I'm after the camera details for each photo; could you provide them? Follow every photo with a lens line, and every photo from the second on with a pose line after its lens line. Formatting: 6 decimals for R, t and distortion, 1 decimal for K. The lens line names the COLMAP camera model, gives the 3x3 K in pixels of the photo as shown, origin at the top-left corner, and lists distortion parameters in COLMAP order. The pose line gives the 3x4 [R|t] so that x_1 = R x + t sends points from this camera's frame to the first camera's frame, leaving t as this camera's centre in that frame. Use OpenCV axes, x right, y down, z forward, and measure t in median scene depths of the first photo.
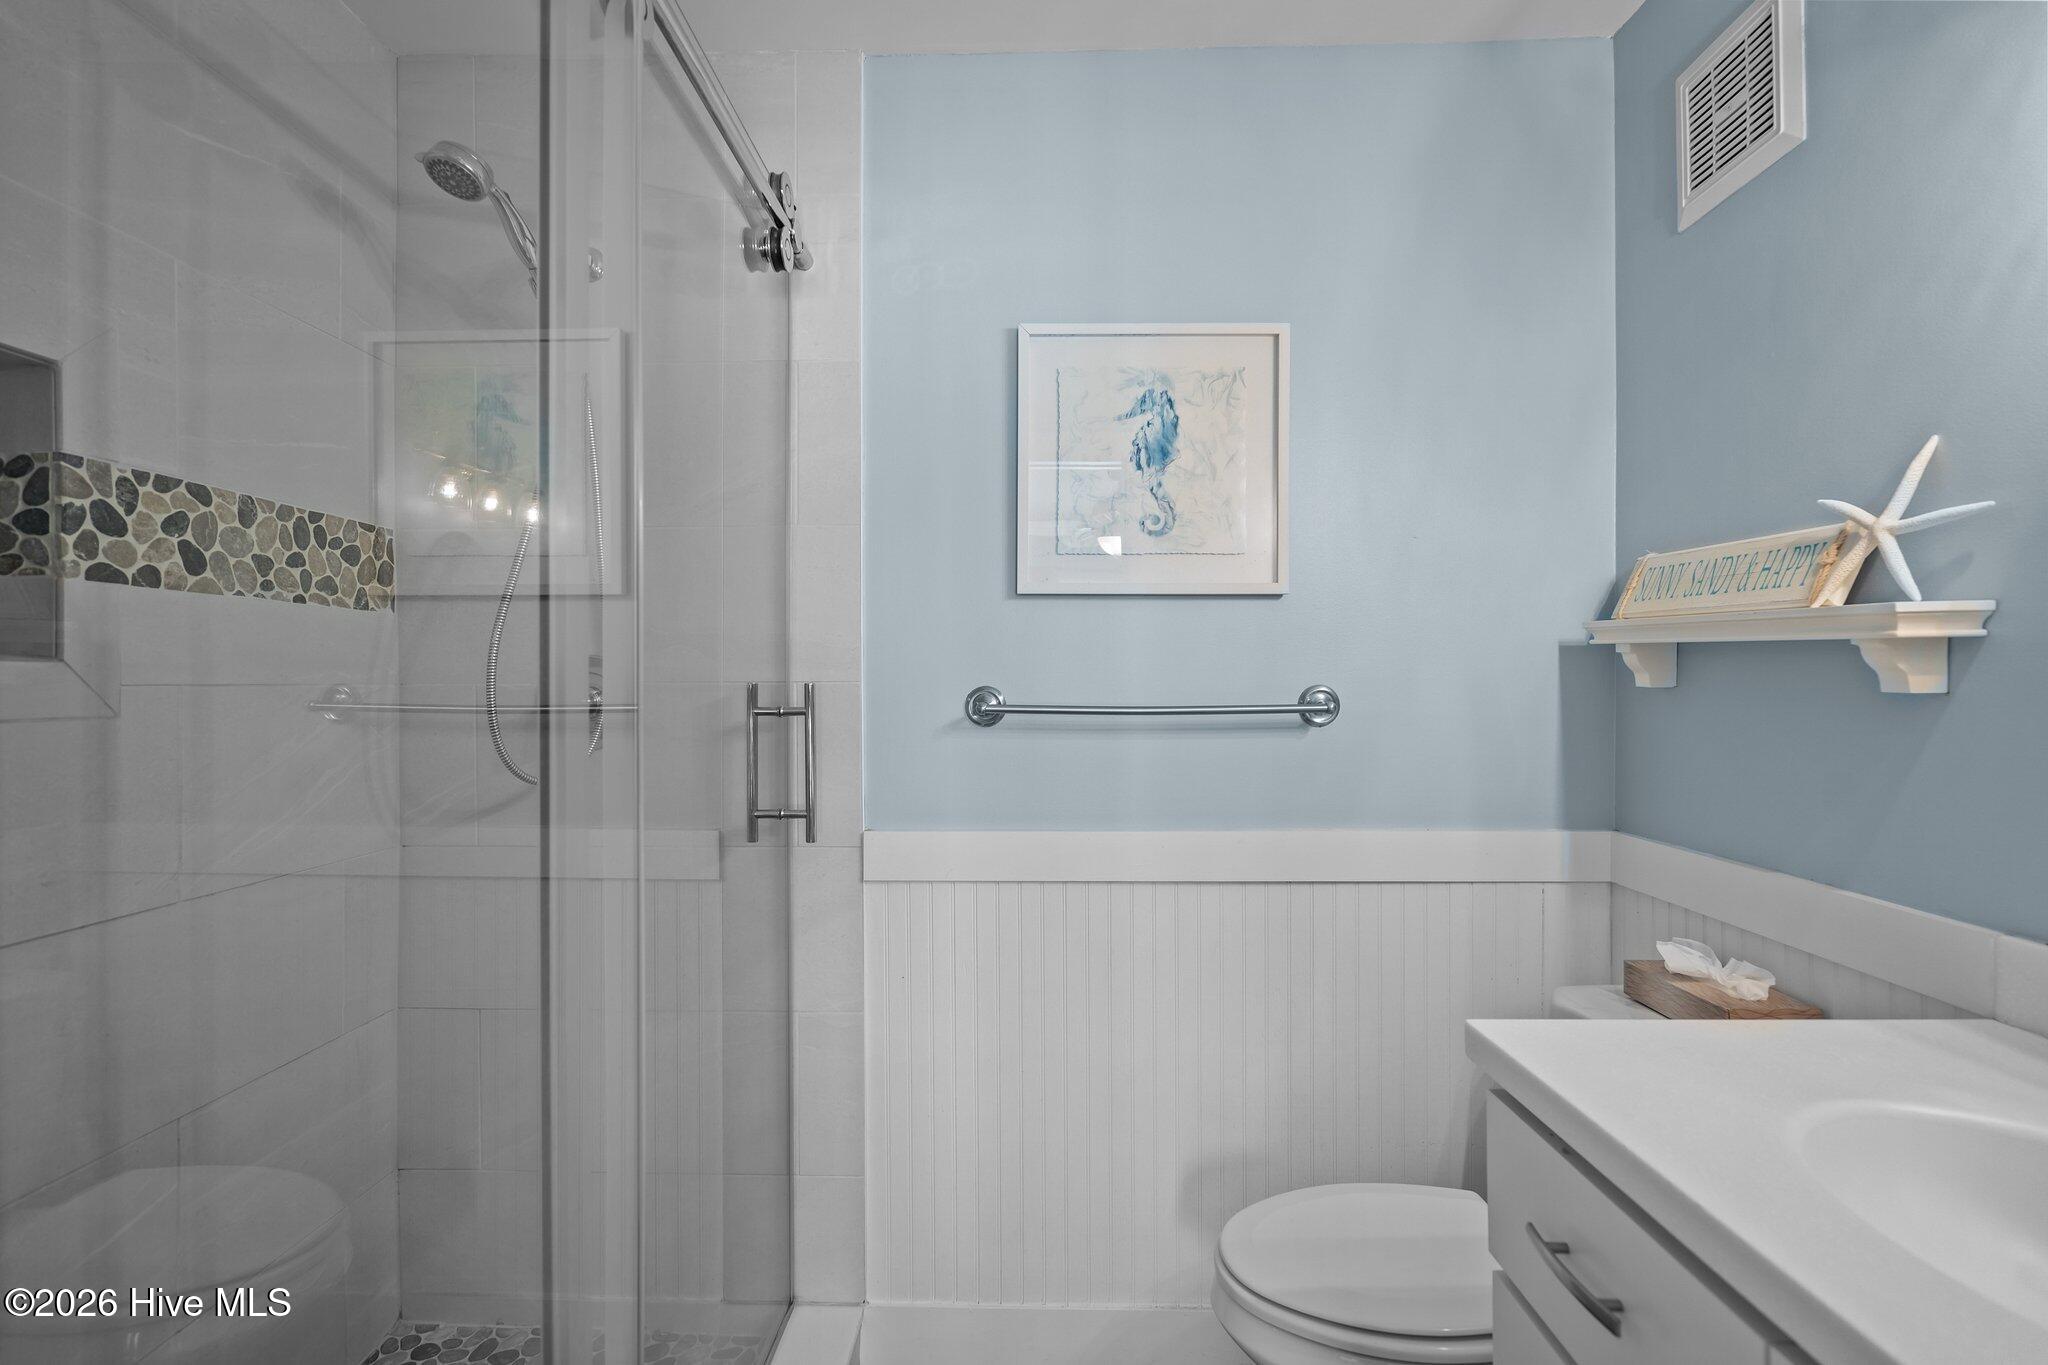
lens RADIAL K [[962.0, 0, 1015.0], [0, 962.0, 649.8], [0, 0, 1]] dist [0.004467, 0.001363]
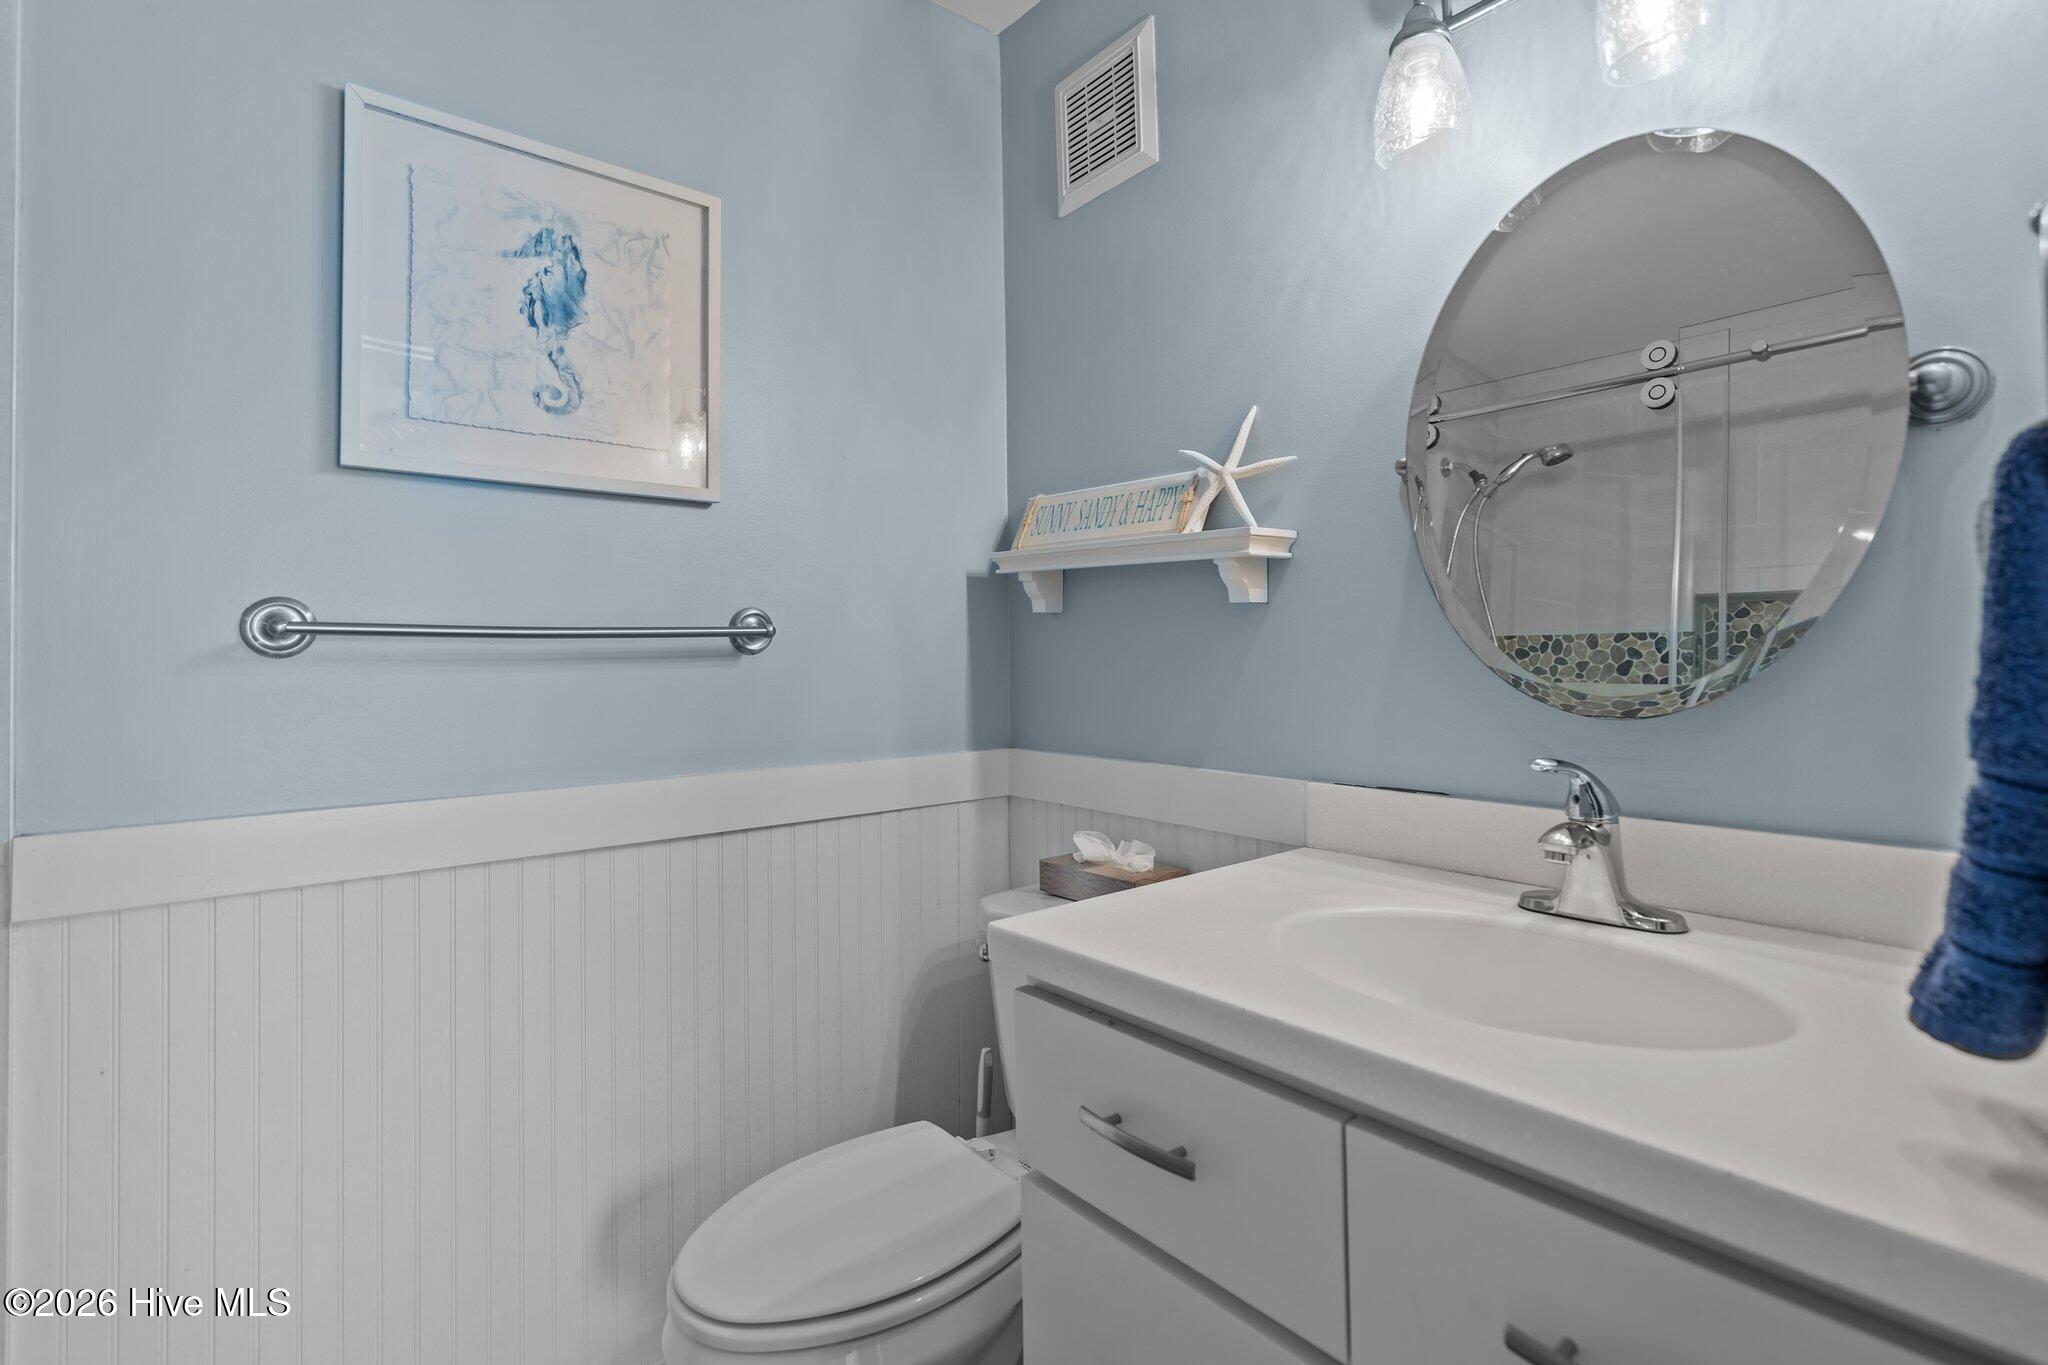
lens RADIAL K [[994.7, 0, 1046.9], [0, 994.7, 606.5], [0, 0, 1]] dist [0.001418, 0.001194]
pose [[0.749165, 0.025028, 0.661911, -0.091750], [-0.008894, 0.999576, -0.027729, 0.061238], [-0.662324, 0.014887, 0.749070, 0.137522]]
